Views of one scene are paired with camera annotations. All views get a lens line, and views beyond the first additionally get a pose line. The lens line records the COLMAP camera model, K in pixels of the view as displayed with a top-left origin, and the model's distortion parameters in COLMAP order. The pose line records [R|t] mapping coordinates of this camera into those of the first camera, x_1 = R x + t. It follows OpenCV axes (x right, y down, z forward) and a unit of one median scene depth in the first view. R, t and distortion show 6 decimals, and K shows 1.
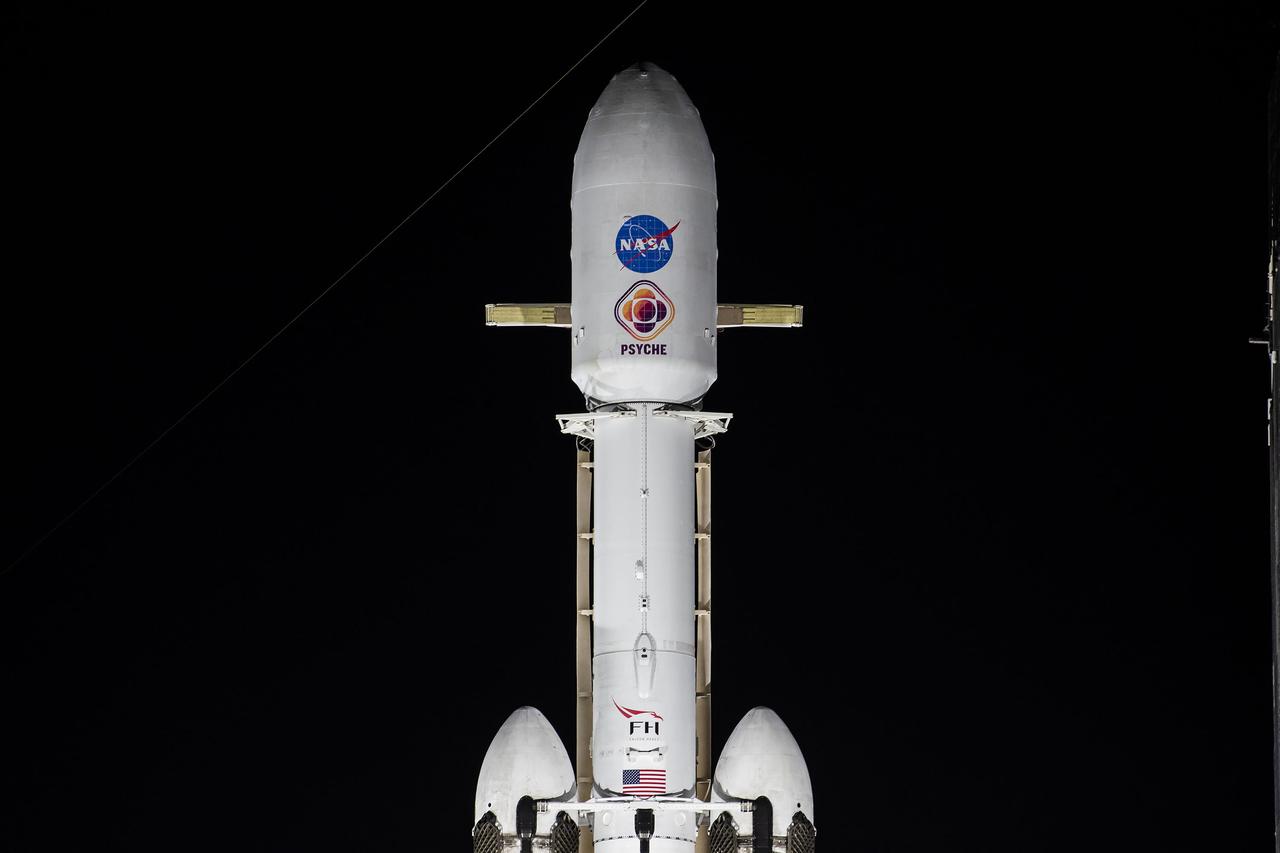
lens RADIAL K [[8071.4, 0, 640.0], [0, 8071.4, 426.5], [0, 0, 1]] dist [0.394685, 11.453811]
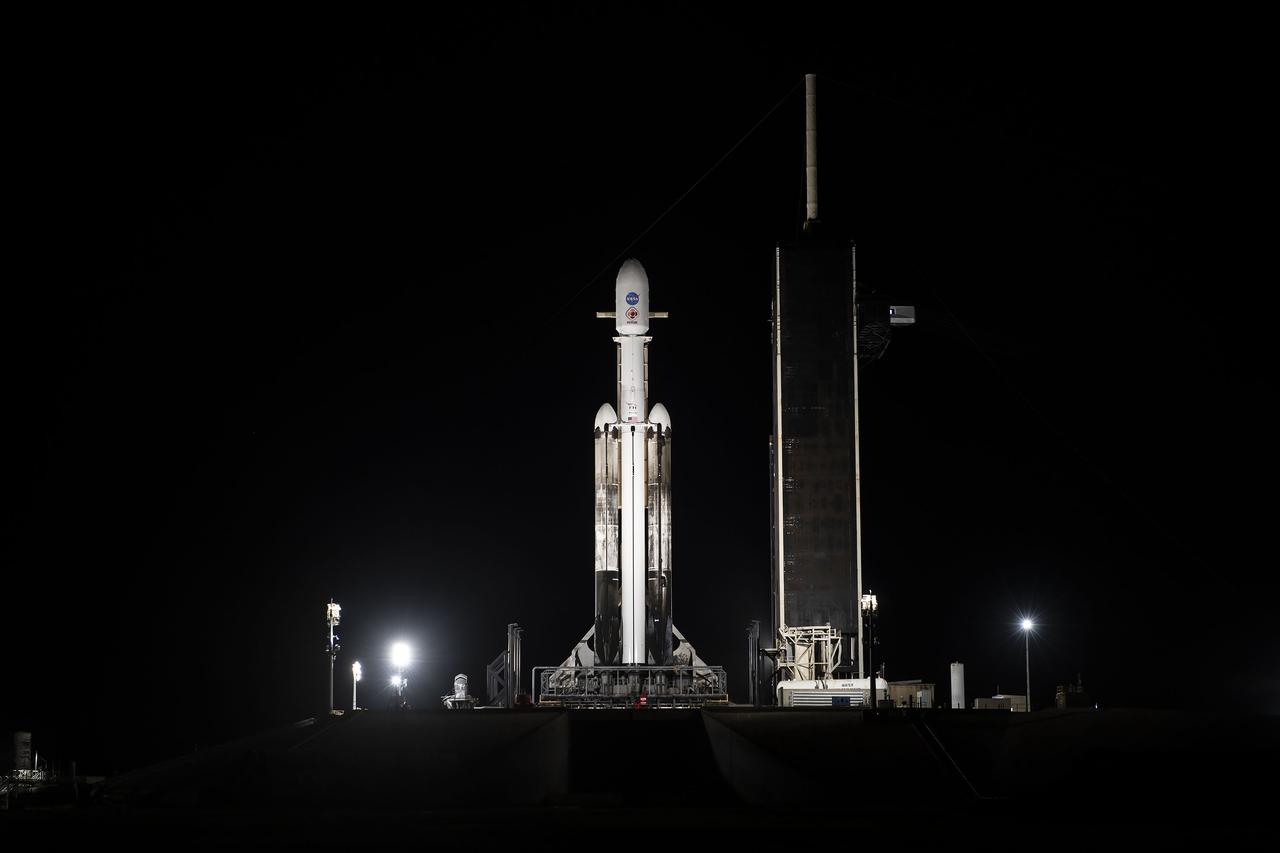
lens RADIAL K [[2510.3, 0, 640.0], [0, 2510.3, 426.5], [0, 0, 1]] dist [0.071407, 0.125370]
pose [[0.999987, -0.003961, 0.003300, -0.000070], [0.003858, 0.999525, 0.030591, 0.005366], [-0.003419, -0.030578, 0.999527, -0.381066]]
